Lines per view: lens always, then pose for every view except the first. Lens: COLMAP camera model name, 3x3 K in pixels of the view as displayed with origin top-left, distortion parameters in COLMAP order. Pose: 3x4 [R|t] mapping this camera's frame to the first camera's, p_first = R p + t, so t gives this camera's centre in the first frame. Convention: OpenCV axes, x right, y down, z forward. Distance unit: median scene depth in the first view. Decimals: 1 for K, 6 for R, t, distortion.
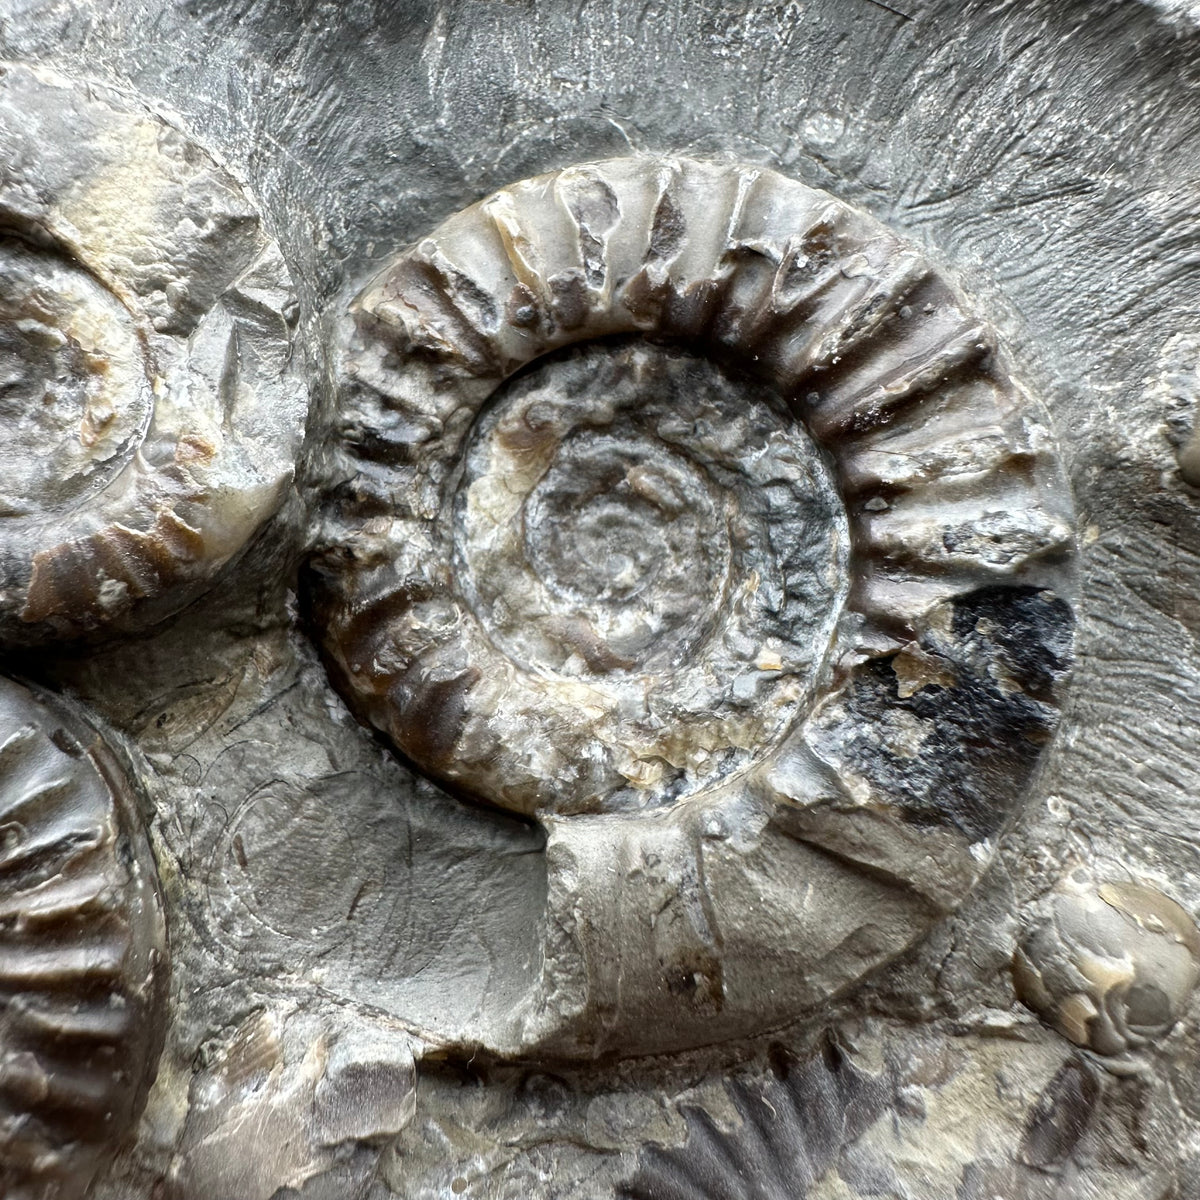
lens RADIAL K [[1165.0, 0, 496.9], [0, 1165.0, 544.0], [0, 0, 1]] dist [-0.017763, -0.010251]
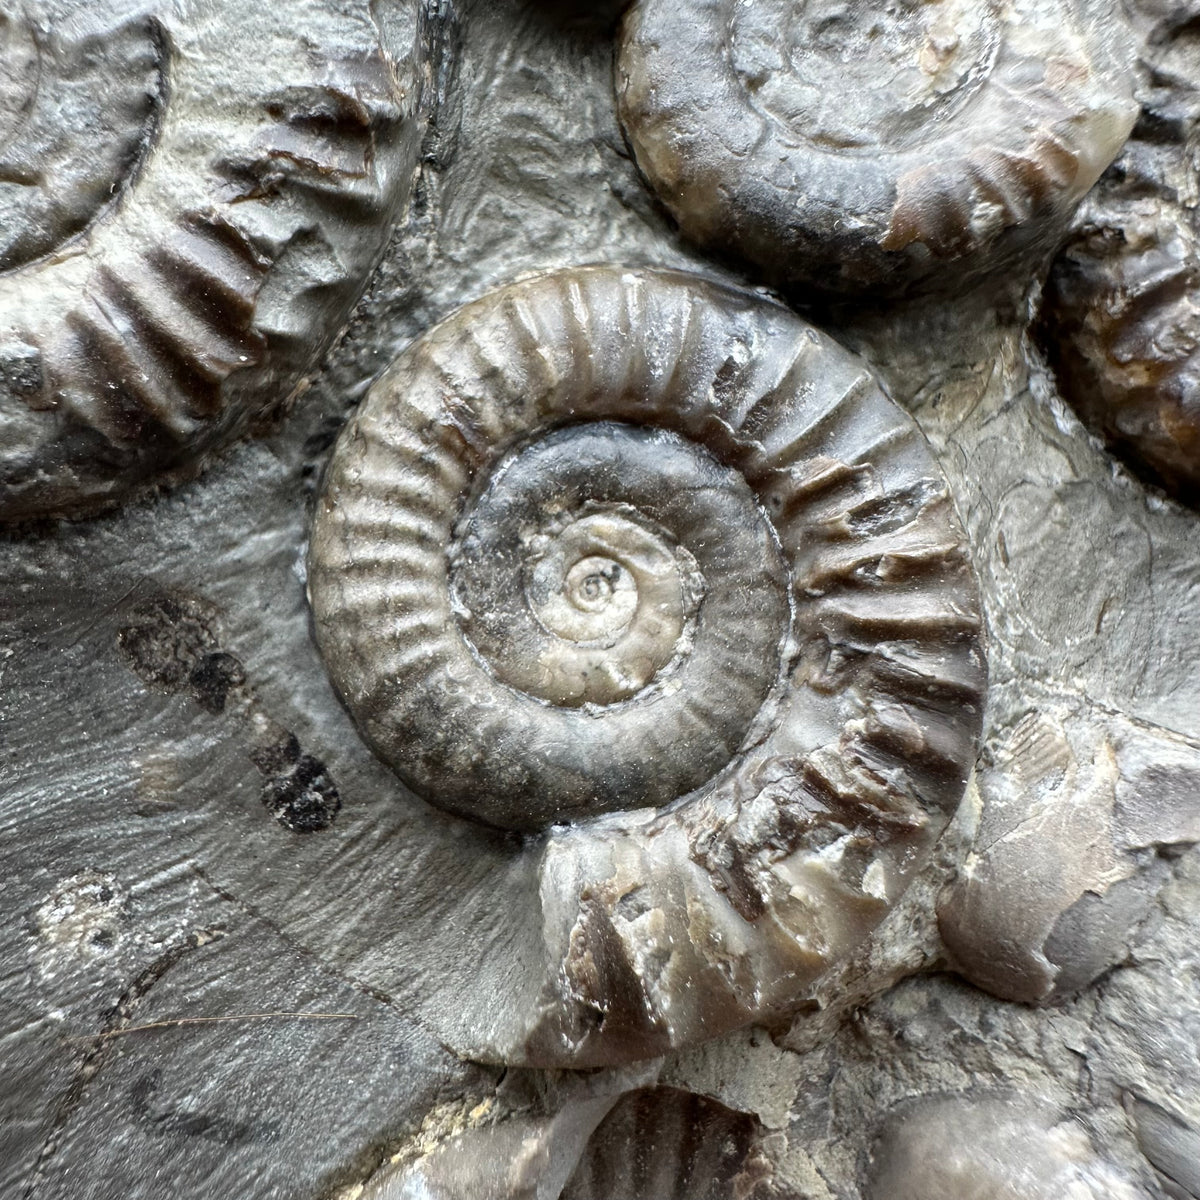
lens RADIAL K [[1165.0, 0, 496.9], [0, 1165.0, 544.0], [0, 0, 1]] dist [-0.017763, -0.010251]
pose [[0.997448, 0.020992, -0.068238, -0.558155], [-0.021278, 0.999768, -0.003476, 0.270346], [0.068149, 0.004920, 0.997663, 0.038911]]
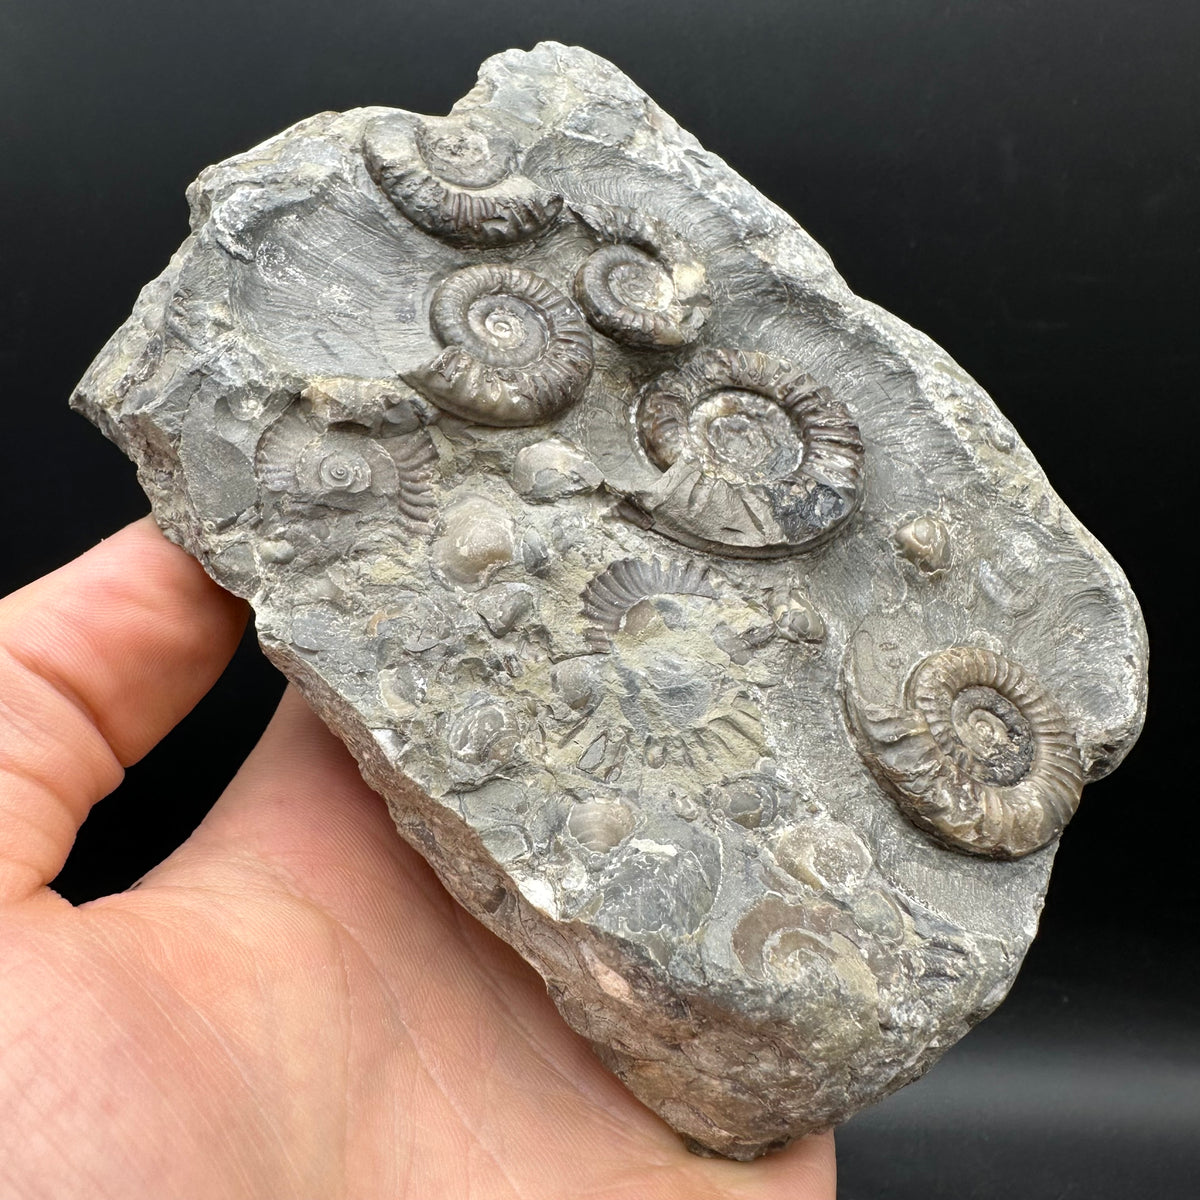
lens RADIAL K [[1142.1, 0, 492.3], [0, 1142.1, 543.3], [0, 0, 1]] dist [-0.007946, -0.012587]
pose [[0.765894, 0.612071, -0.196916, 0.399797], [-0.624758, 0.636072, -0.452869, 2.081252], [-0.151935, 0.469874, 0.869560, -1.524476]]
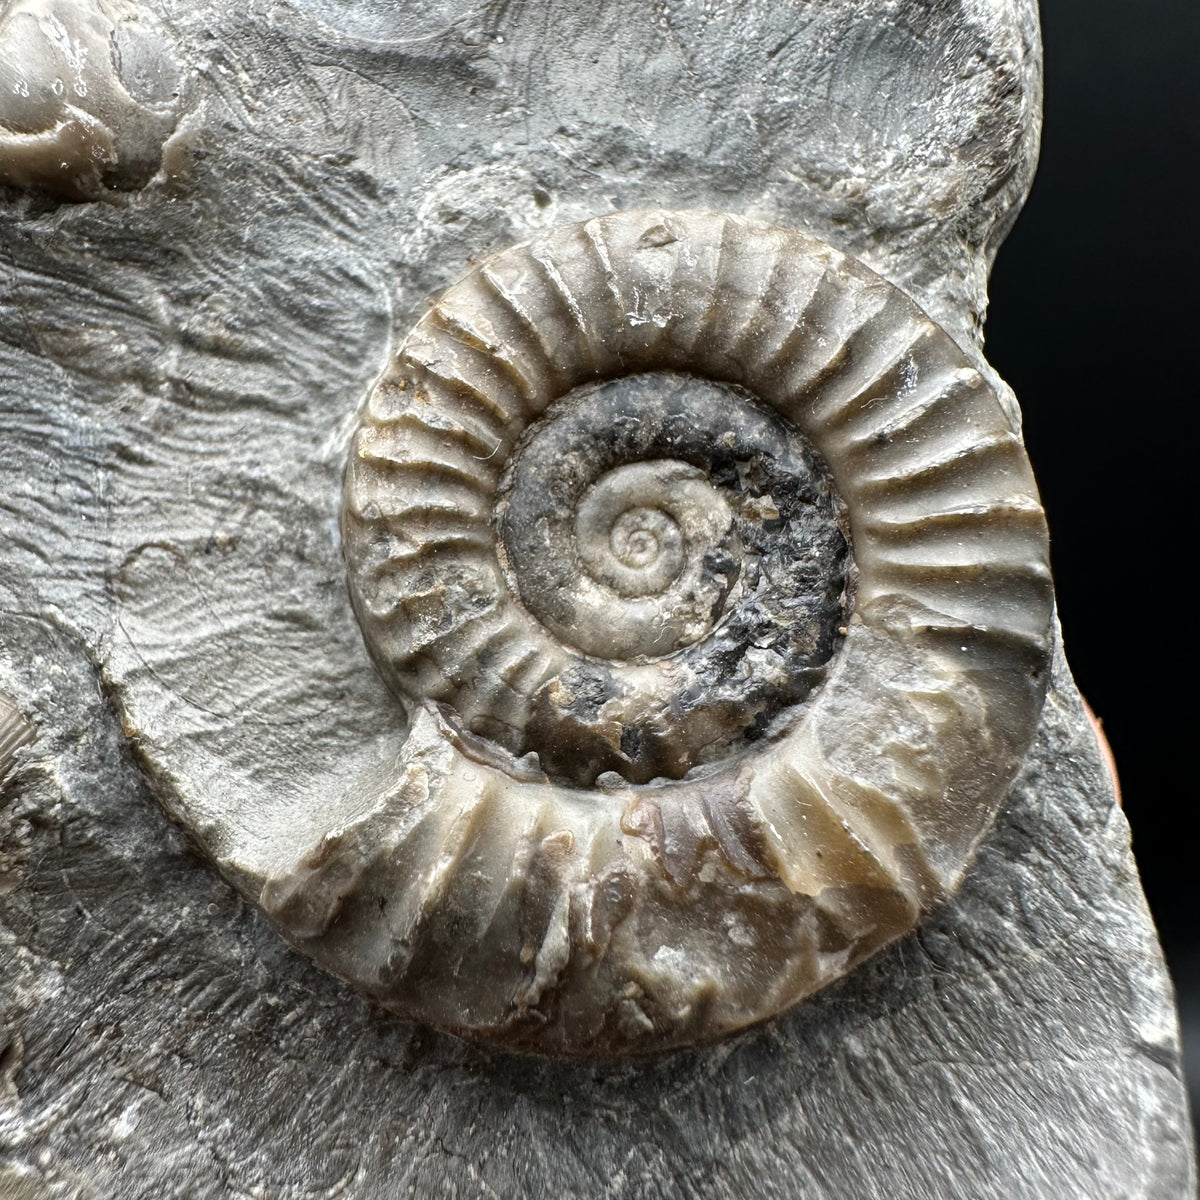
lens RADIAL K [[1165.0, 0, 496.9], [0, 1165.0, 544.0], [0, 0, 1]] dist [-0.017763, -0.010251]
pose [[0.992455, -0.113267, -0.046953, 1.019495], [0.112119, 0.993344, -0.026417, 0.278977], [0.049633, 0.020953, 0.998548, 0.212556]]
